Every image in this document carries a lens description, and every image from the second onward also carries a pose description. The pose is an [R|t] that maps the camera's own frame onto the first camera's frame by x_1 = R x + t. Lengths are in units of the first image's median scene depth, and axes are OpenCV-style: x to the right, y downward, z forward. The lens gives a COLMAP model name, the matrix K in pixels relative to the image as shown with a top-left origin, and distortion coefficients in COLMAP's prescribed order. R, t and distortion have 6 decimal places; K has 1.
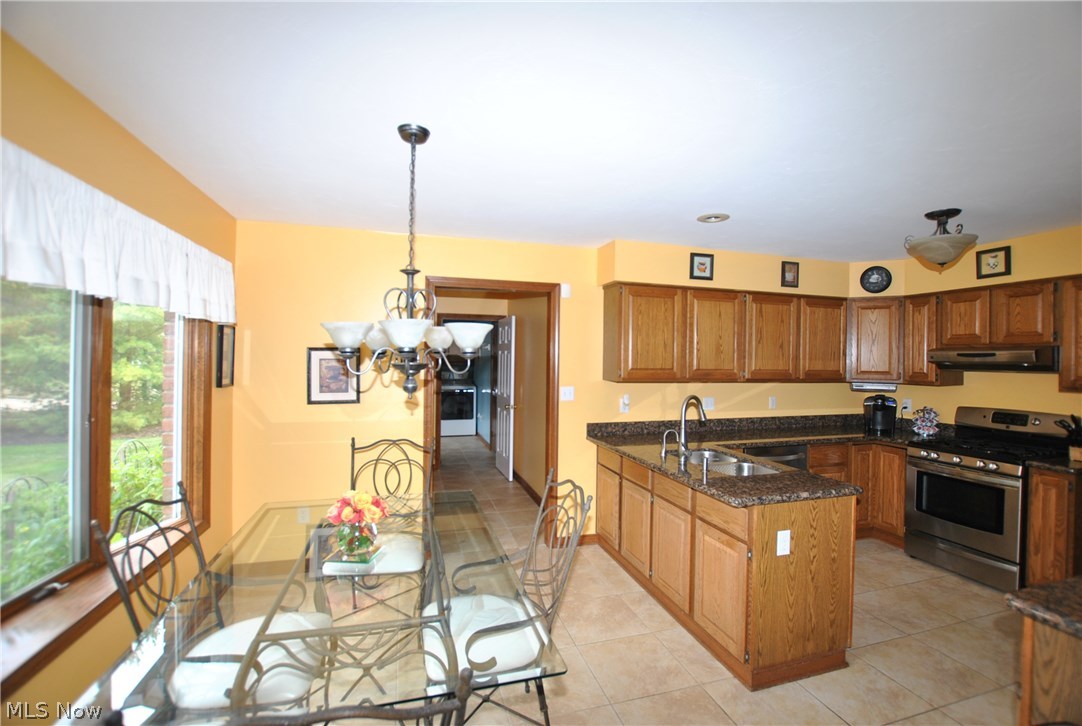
lens RADIAL K [[471.2, 0, 546.7], [0, 471.2, 360.5], [0, 0, 1]] dist [-0.023852, 0.000545]
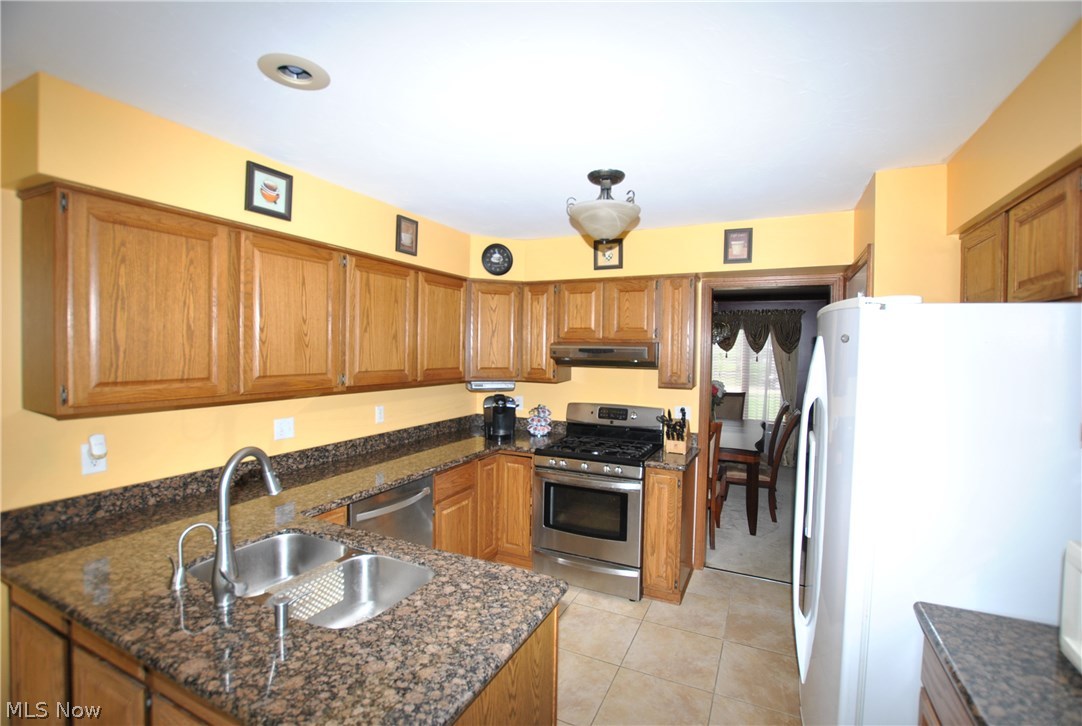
lens RADIAL K [[471.2, 0, 549.9], [0, 471.2, 356.6], [0, 0, 1]] dist [-0.023852, 0.000545]
pose [[0.657290, -0.016772, 0.753451, 0.129229], [-0.004266, 0.999654, 0.025975, -0.020937], [-0.753626, -0.020287, 0.656990, 0.382940]]
